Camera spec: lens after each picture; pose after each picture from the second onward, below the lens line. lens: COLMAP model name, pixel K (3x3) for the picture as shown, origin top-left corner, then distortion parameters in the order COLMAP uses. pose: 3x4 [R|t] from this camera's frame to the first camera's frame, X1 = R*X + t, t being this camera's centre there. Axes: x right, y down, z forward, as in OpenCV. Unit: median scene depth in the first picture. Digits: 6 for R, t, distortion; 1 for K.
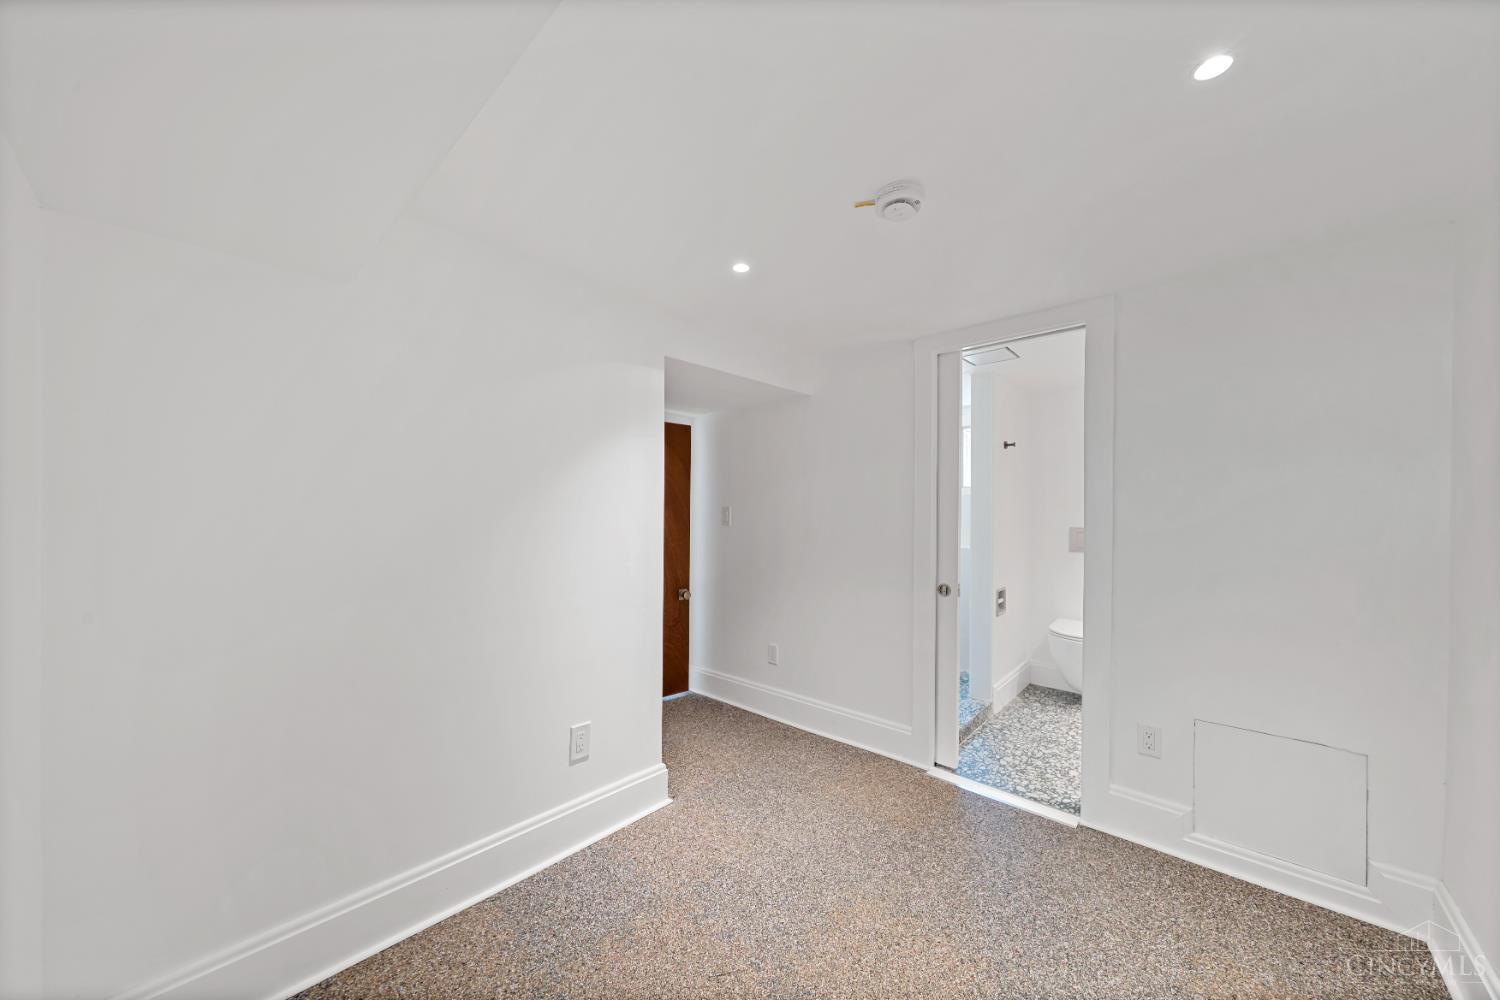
lens RADIAL K [[520.6, 0, 749.6], [0, 520.6, 506.9], [0, 0, 1]] dist [-0.000710, 0.000134]
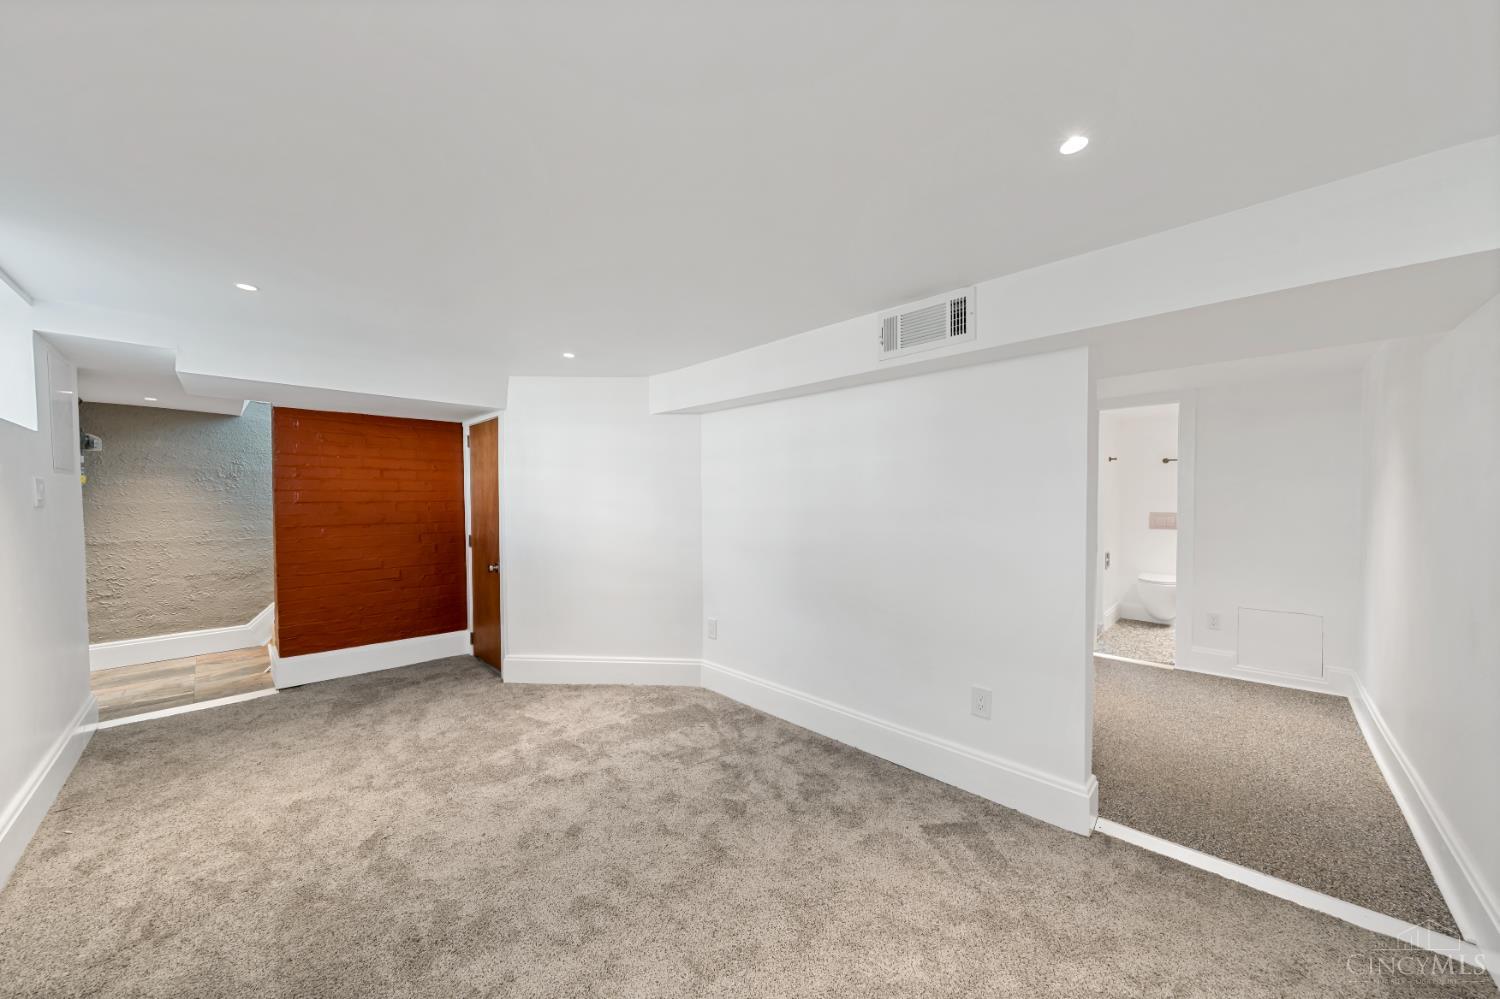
lens RADIAL K [[520.6, 0, 750.5], [0, 520.6, 503.7], [0, 0, 1]] dist [-0.000710, 0.000134]
pose [[0.999419, -0.001366, -0.034054, -0.534894], [0.001804, 0.999916, 0.012838, -0.009533], [0.034034, -0.012892, 0.999338, -0.593884]]
